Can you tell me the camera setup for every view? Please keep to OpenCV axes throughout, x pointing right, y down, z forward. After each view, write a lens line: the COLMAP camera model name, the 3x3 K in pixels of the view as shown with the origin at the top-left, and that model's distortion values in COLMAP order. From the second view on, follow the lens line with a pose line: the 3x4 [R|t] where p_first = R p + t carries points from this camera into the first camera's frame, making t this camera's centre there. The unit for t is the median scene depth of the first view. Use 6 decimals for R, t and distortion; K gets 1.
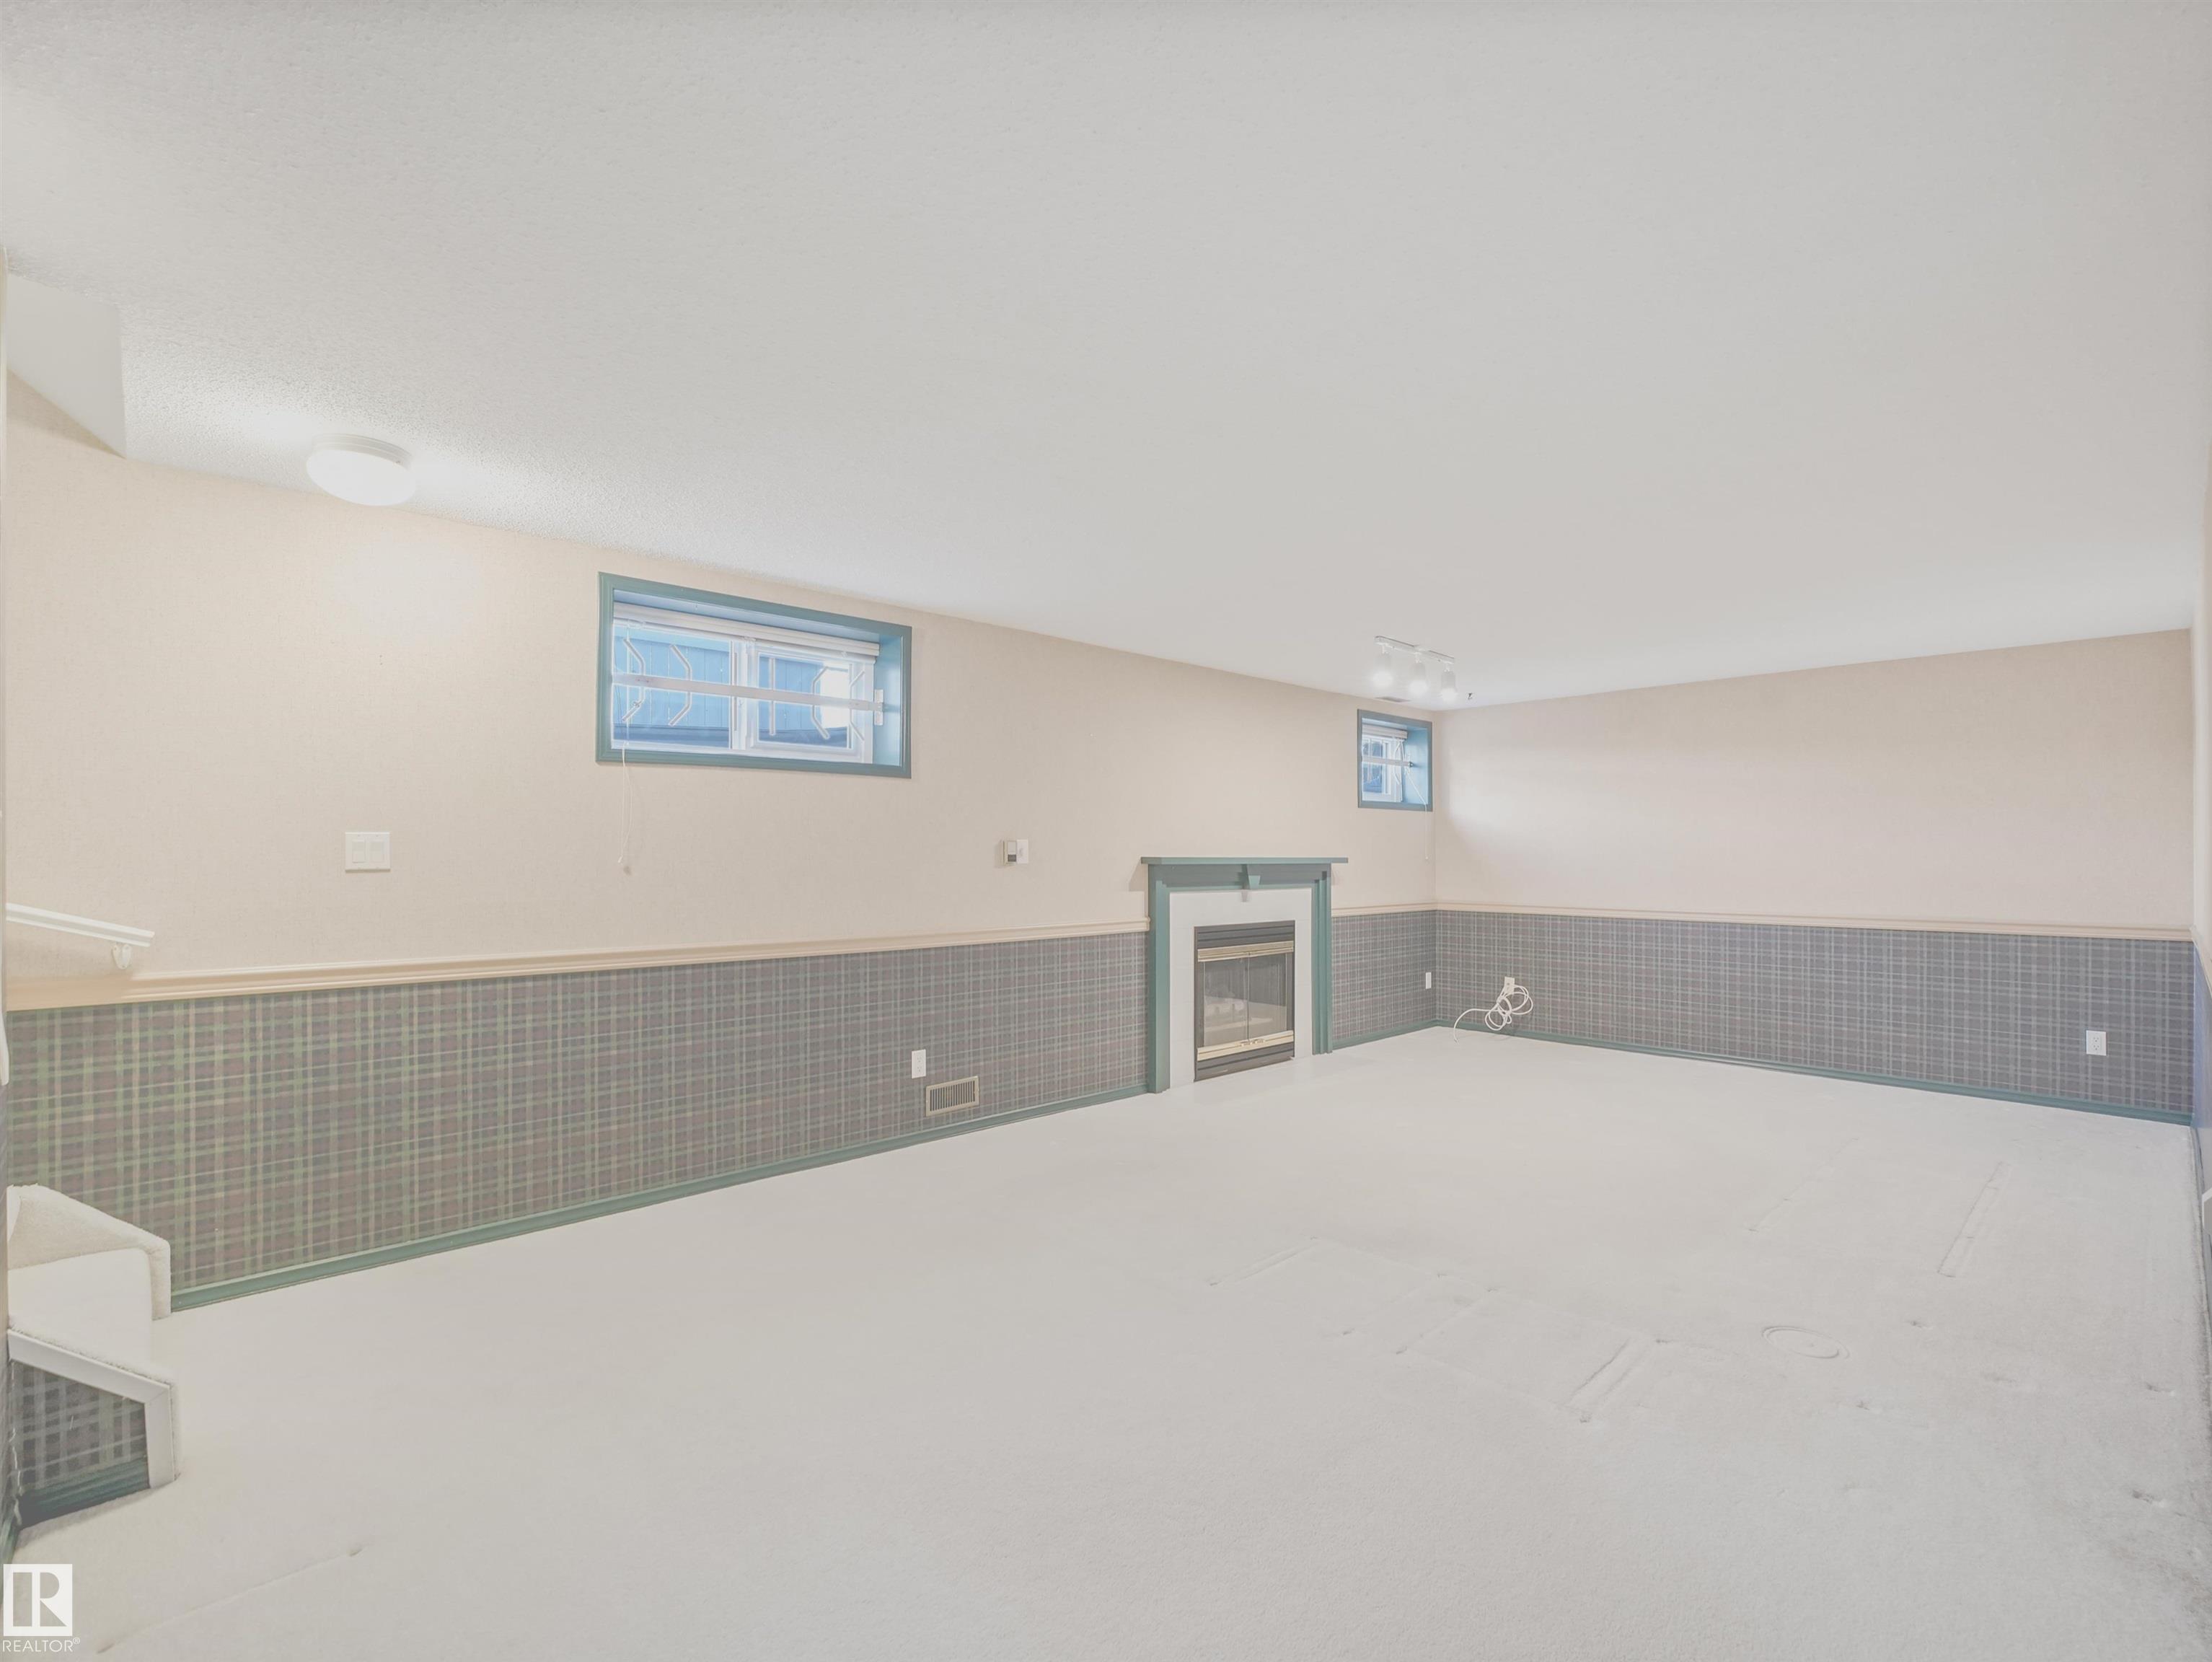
lens RADIAL K [[974.6, 0, 1077.4], [0, 974.6, 828.5], [0, 0, 1]] dist [0.013067, -0.000089]
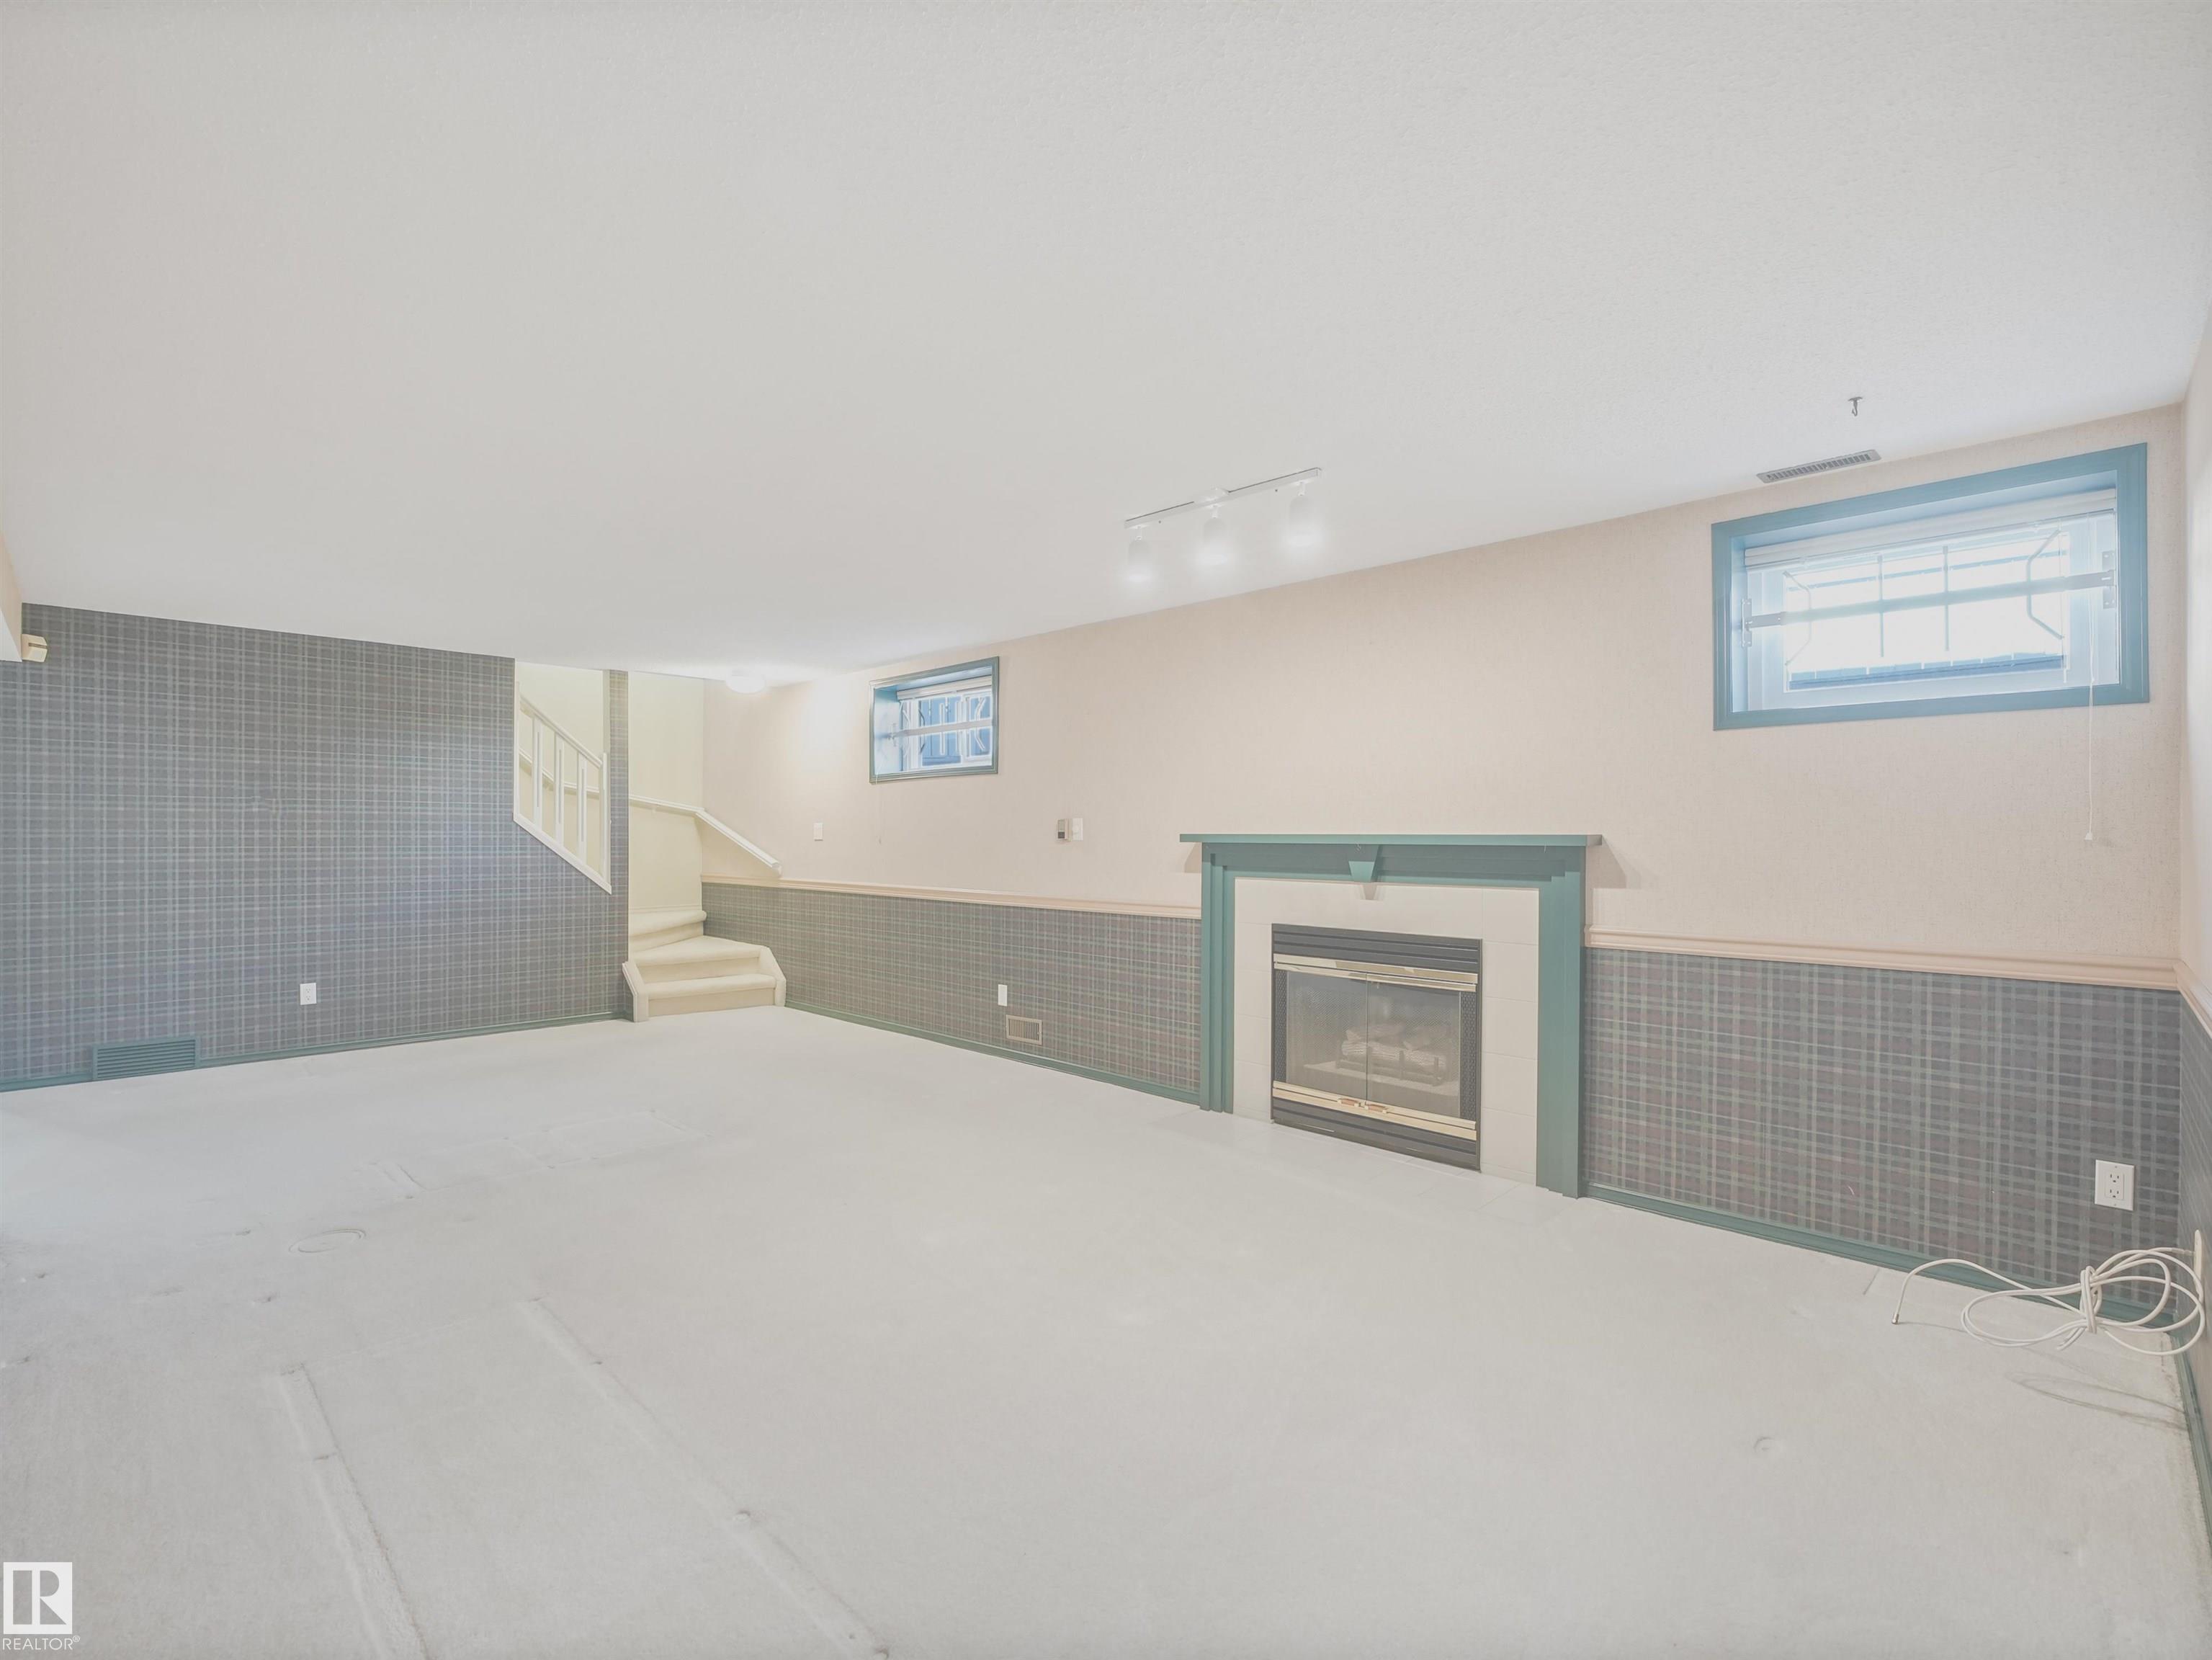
lens RADIAL K [[1019.2, 0, 1098.9], [0, 1019.2, 802.5], [0, 0, 1]] dist [0.009173, -0.017203]
pose [[0.069253, -0.033135, -0.997049, 0.837033], [0.027554, 0.999130, -0.031291, 0.023243], [0.997219, -0.025306, 0.070106, 0.728581]]
